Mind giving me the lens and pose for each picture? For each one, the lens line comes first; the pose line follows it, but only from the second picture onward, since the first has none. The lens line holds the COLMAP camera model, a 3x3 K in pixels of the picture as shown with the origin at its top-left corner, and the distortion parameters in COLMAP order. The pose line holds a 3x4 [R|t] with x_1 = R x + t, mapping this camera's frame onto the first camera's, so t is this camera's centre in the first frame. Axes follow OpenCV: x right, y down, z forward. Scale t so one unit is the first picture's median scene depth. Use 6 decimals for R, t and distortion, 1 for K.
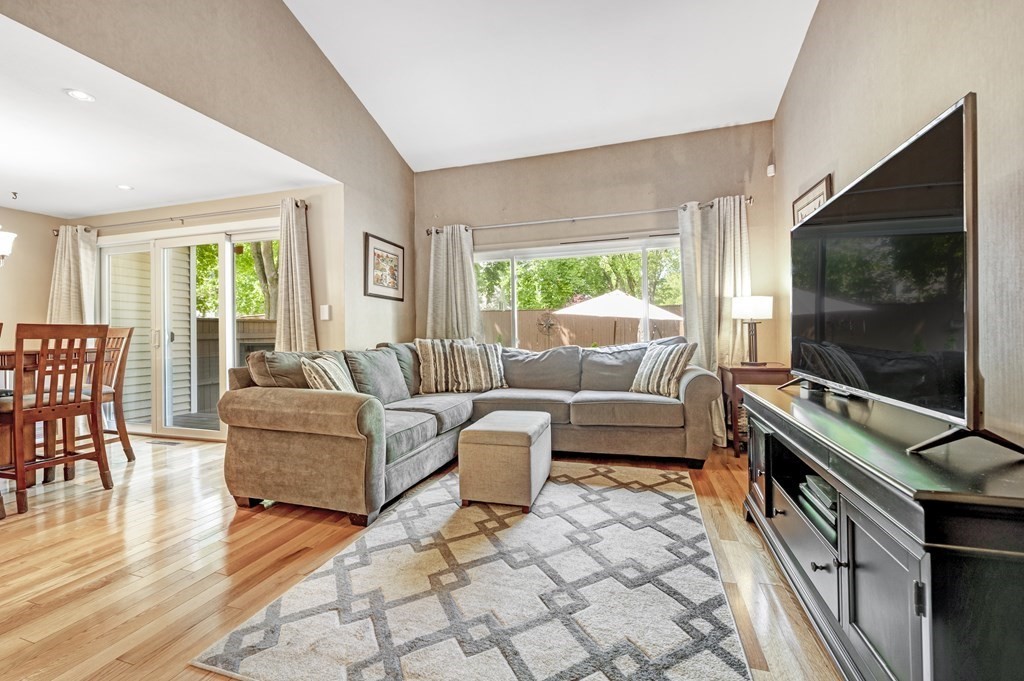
lens RADIAL K [[417.5, 0, 513.2], [0, 417.5, 334.1], [0, 0, 1]] dist [0.011483, -0.001626]
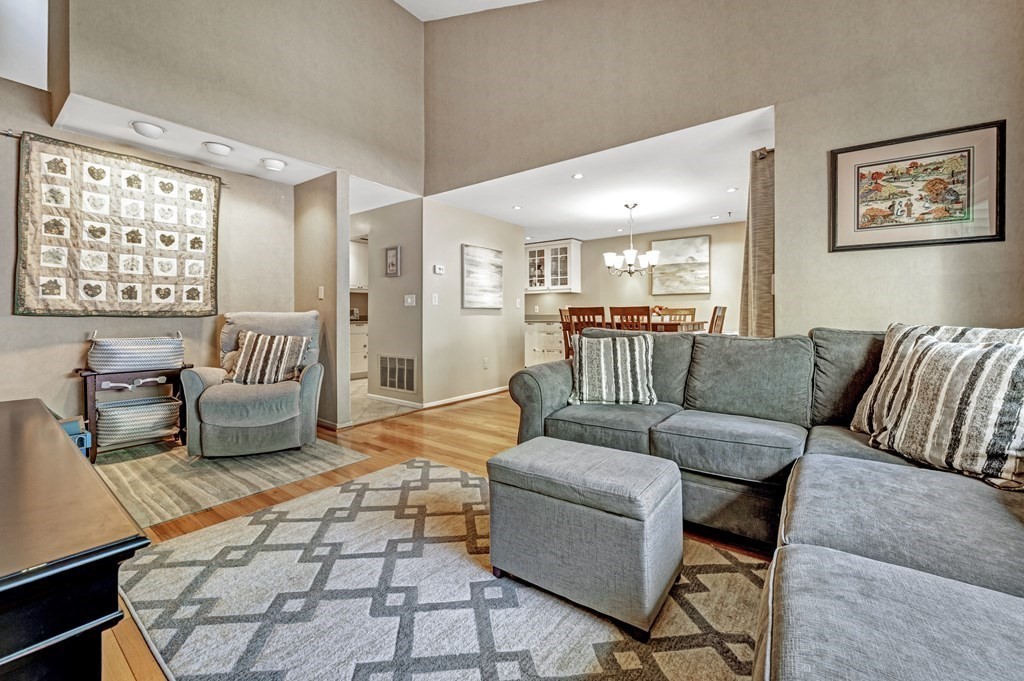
lens RADIAL K [[417.5, 0, 499.6], [0, 417.5, 311.6], [0, 0, 1]] dist [0.011483, -0.001626]
pose [[-0.349944, 0.002903, -0.936766, 0.572854], [0.005740, 0.999983, 0.000955, -0.008174], [0.936753, -0.005043, -0.349955, 1.046801]]
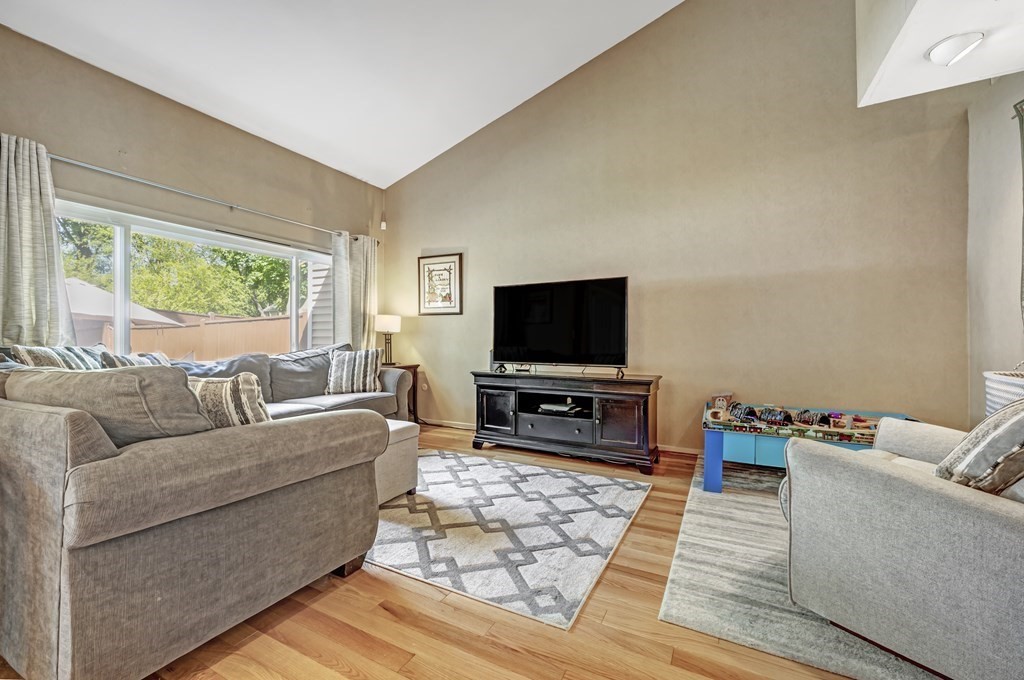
lens RADIAL K [[417.5, 0, 505.6], [0, 417.5, 343.3], [0, 0, 1]] dist [0.011483, -0.001626]
pose [[0.182434, 0.010190, 0.983165, -0.885538], [-0.002078, 0.999948, -0.009979, 0.019530], [-0.983216, -0.000222, 0.182446, 0.452499]]
